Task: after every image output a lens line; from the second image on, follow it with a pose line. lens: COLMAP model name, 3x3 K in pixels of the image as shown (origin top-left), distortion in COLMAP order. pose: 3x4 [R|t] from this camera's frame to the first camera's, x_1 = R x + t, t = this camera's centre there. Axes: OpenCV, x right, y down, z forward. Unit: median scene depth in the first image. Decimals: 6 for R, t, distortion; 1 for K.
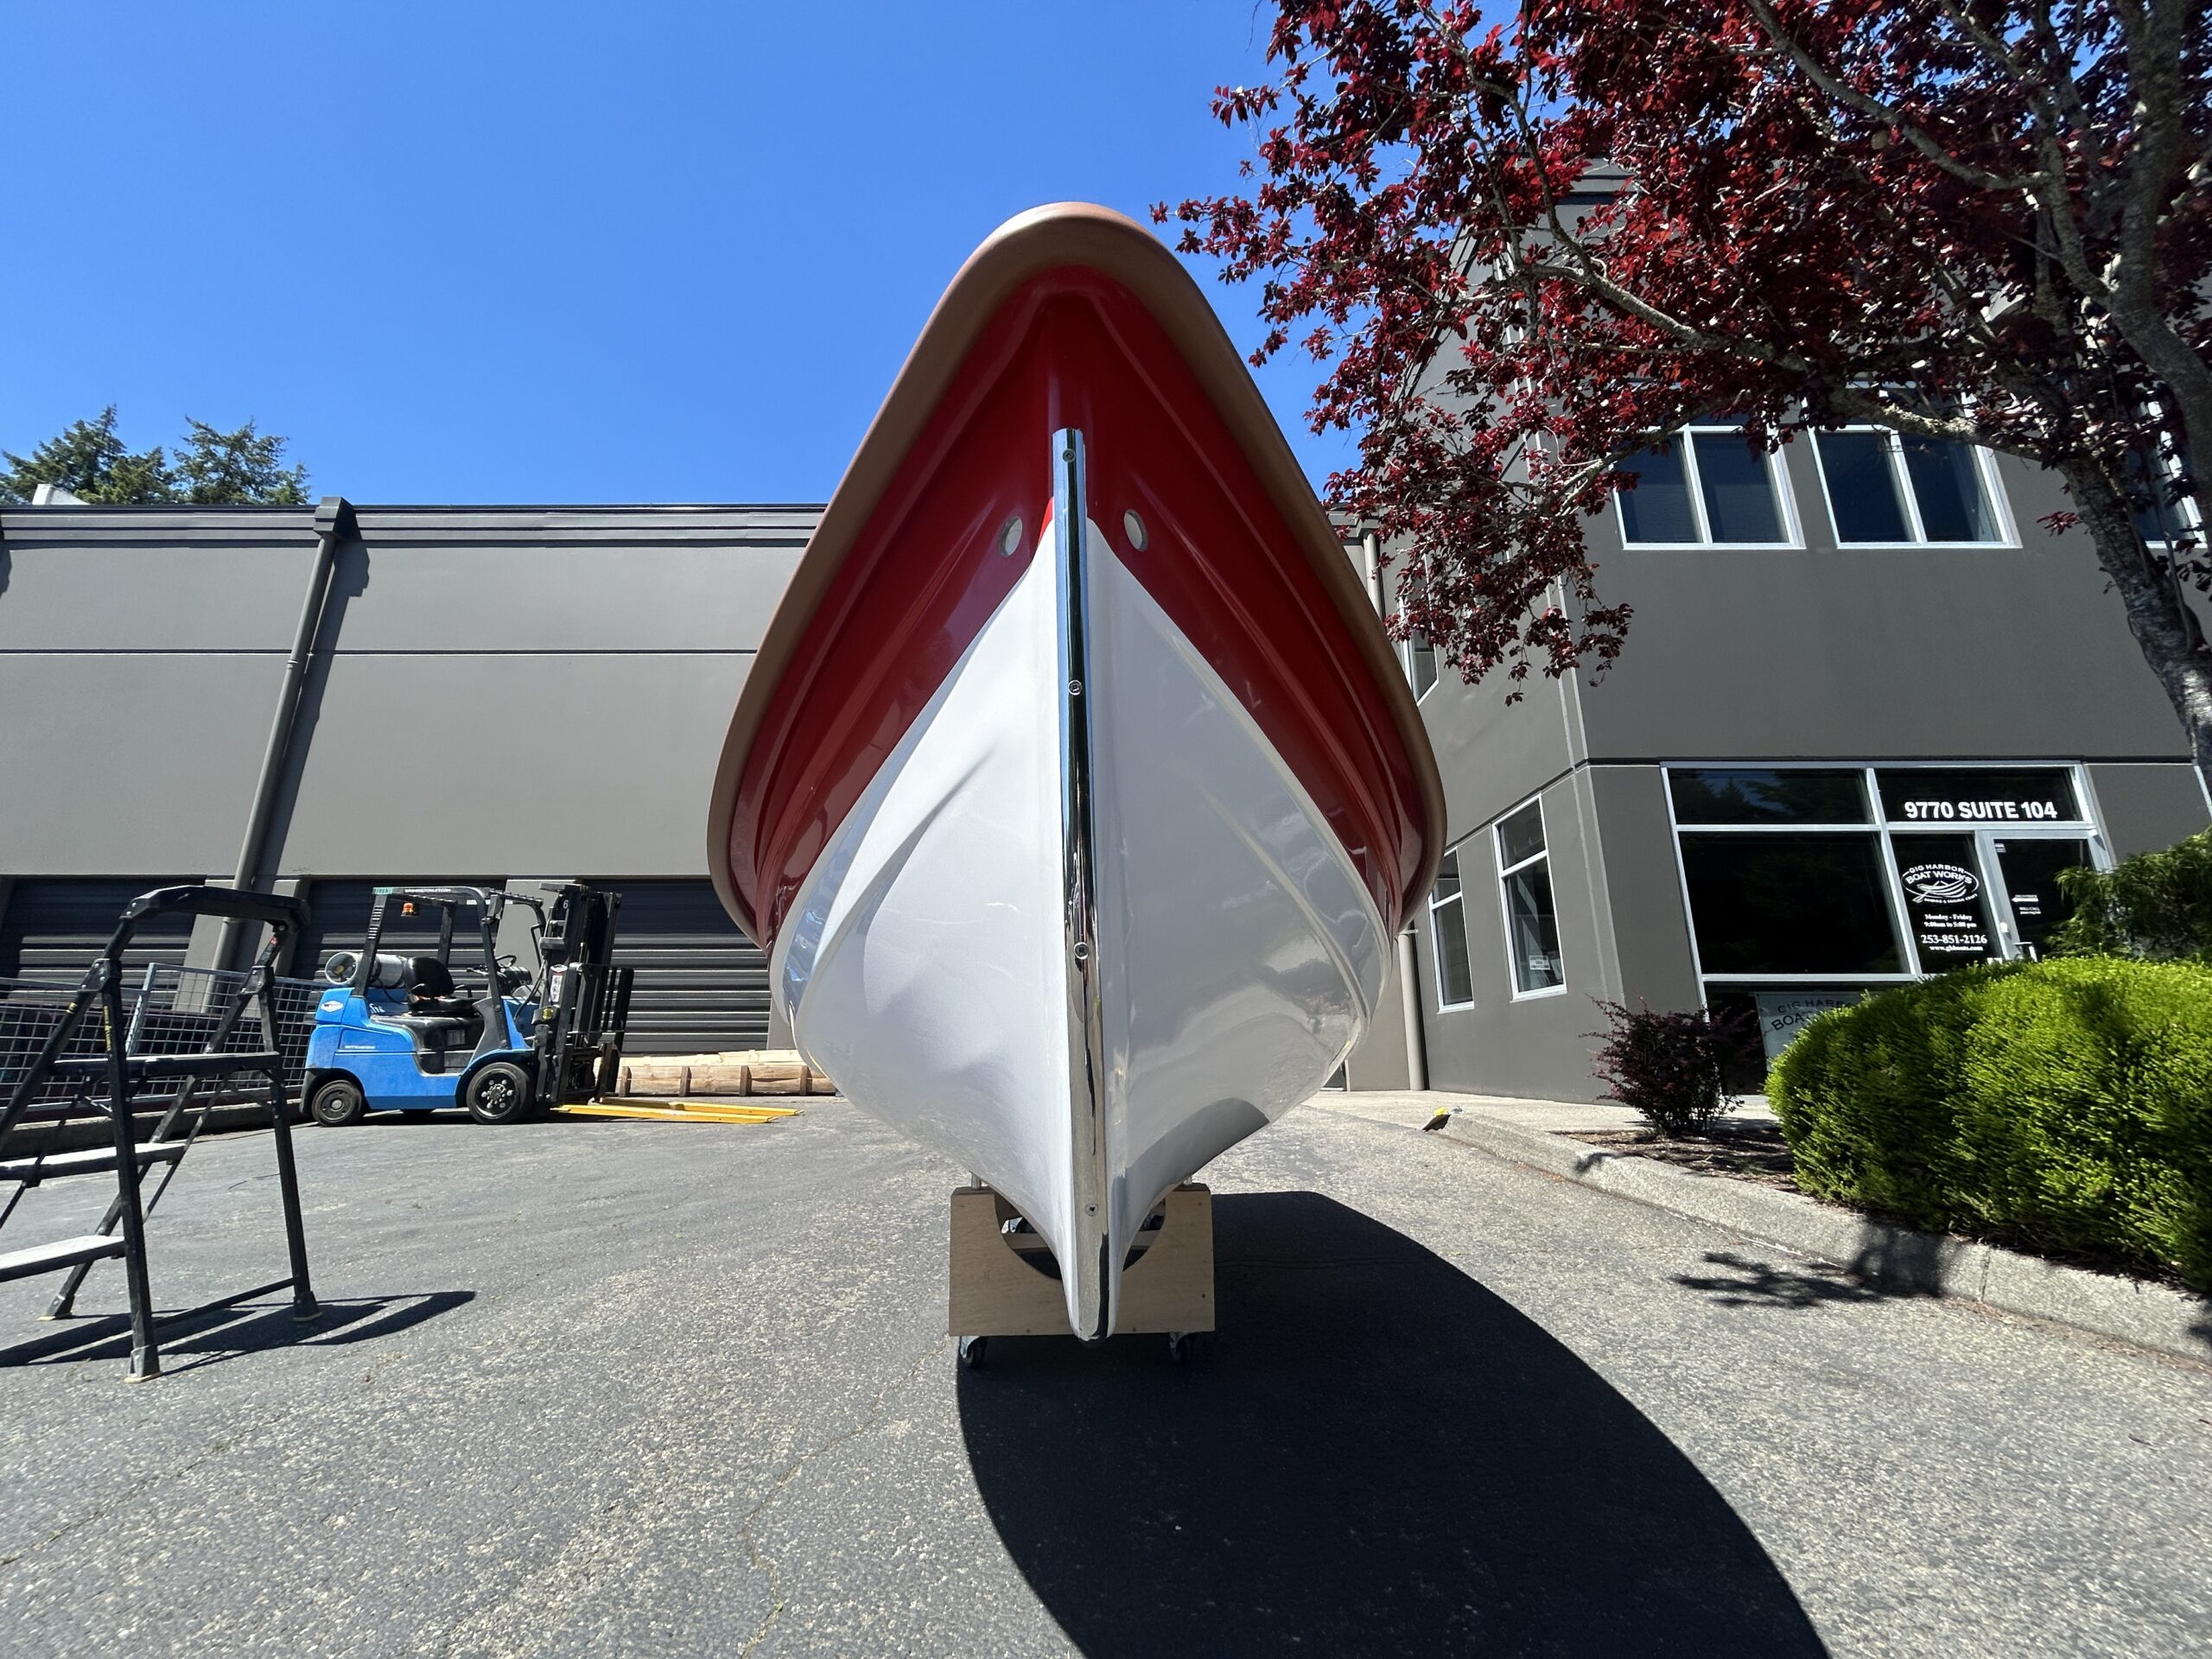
lens RADIAL K [[896.4, 0, 1100.4], [0, 896.4, 825.5], [0, 0, 1]] dist [0.001437, -0.000899]
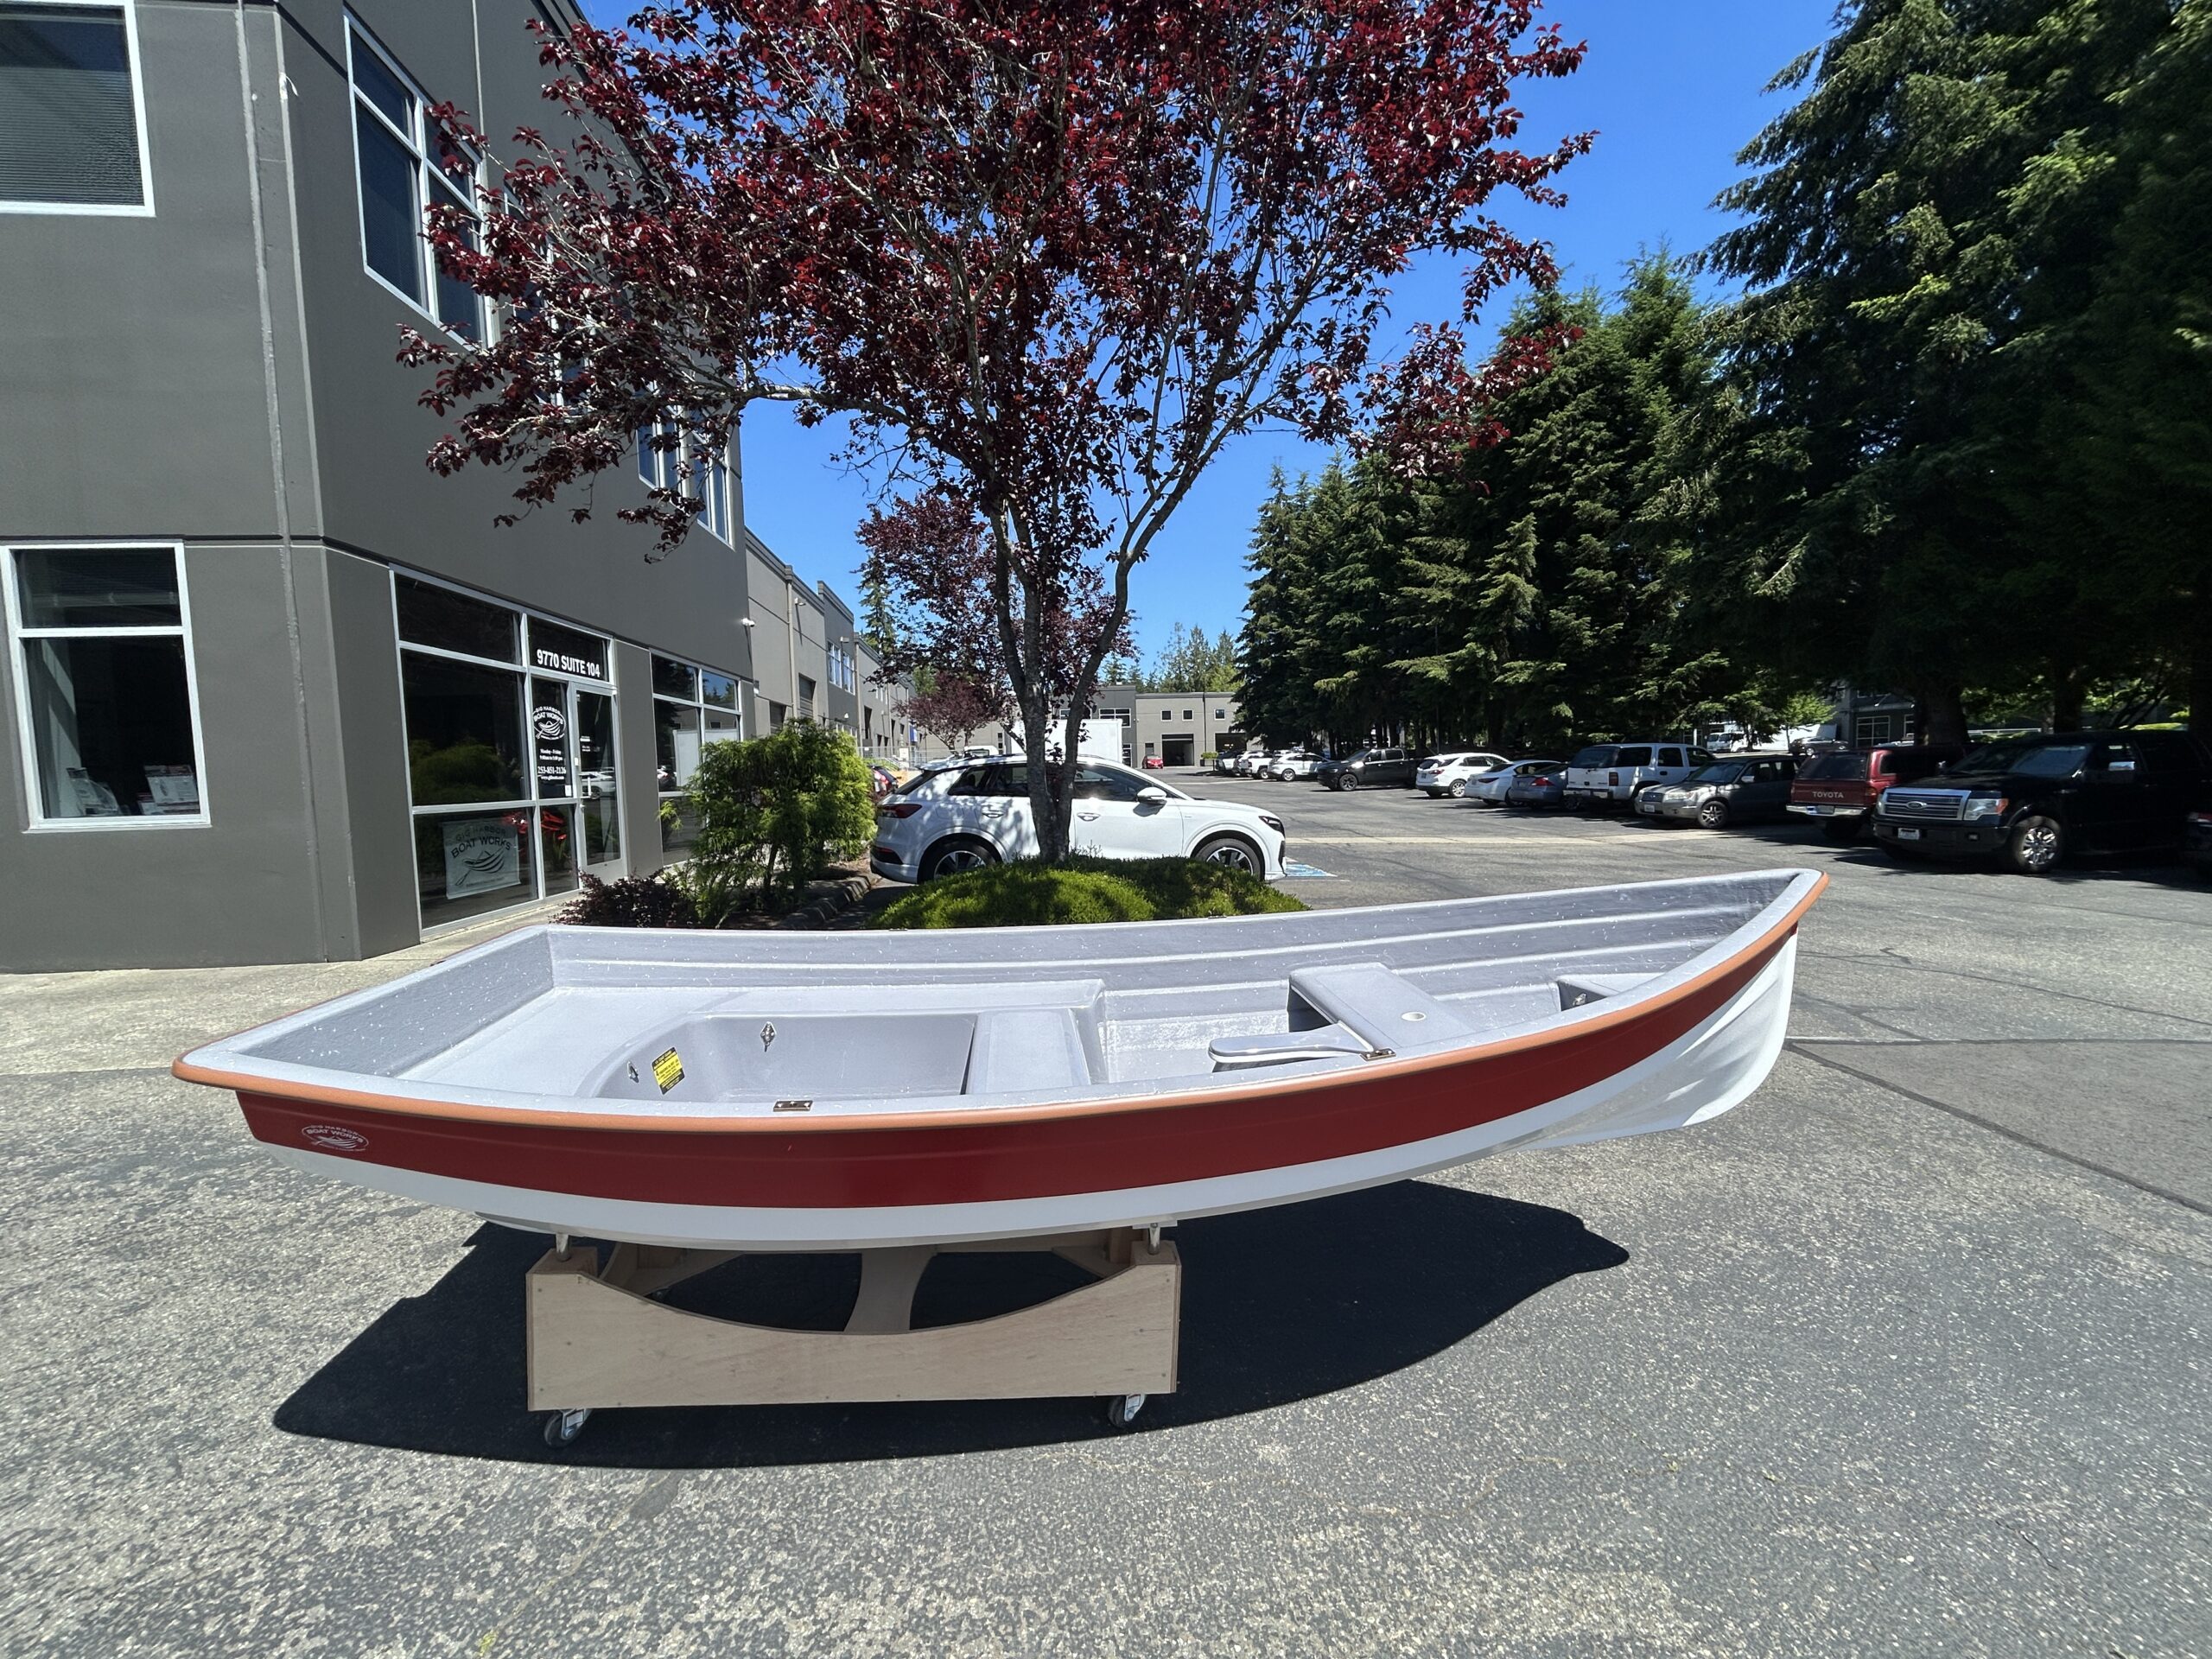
lens RADIAL K [[896.4, 0, 1108.0], [0, 896.4, 833.7], [0, 0, 1]] dist [0.001437, -0.000899]
pose [[-0.093042, -0.067732, 0.993356, -0.288519], [-0.232464, 0.971588, 0.044475, -0.015754], [-0.968144, -0.226781, -0.106144, 0.343592]]
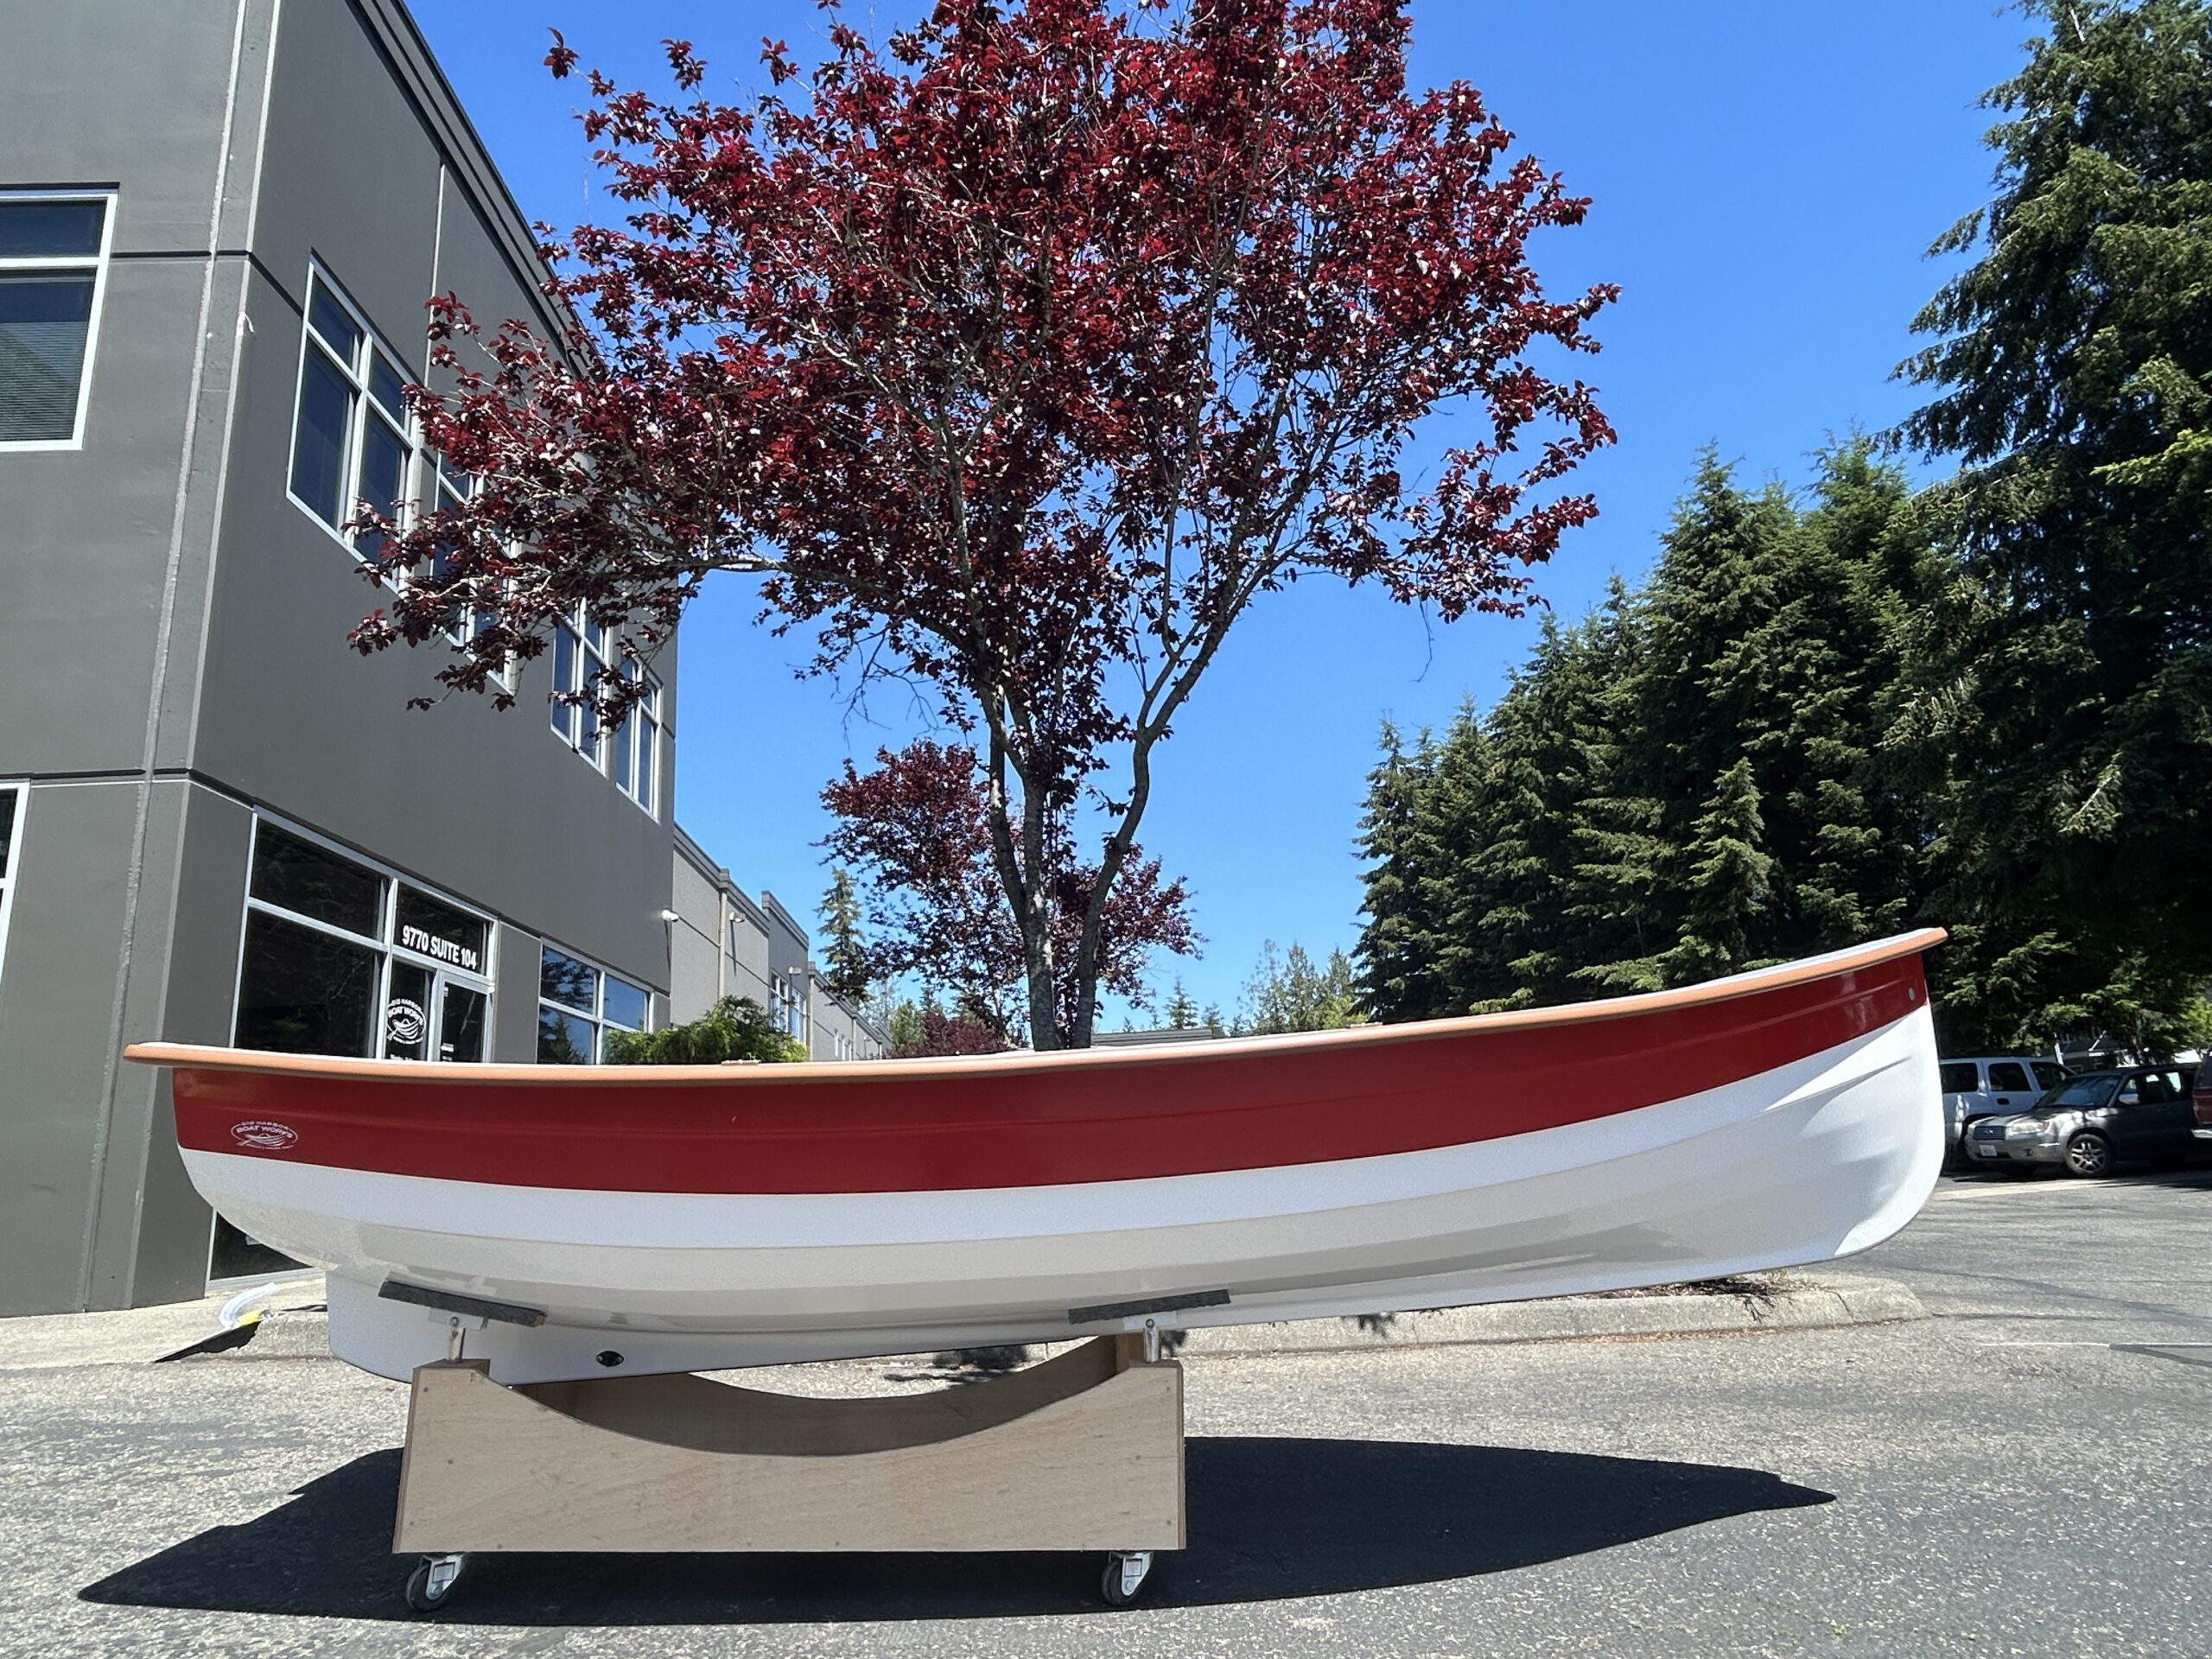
lens RADIAL K [[1323.0, 0, 1109.7], [0, 1323.0, 840.3], [0, 0, 1]] dist [0.000202, -0.000383]
pose [[-0.041893, 0.246504, 0.968236, -0.374731], [-0.202308, 0.946919, -0.249831, 0.074031], [-0.978426, -0.206348, 0.010200, 0.307544]]
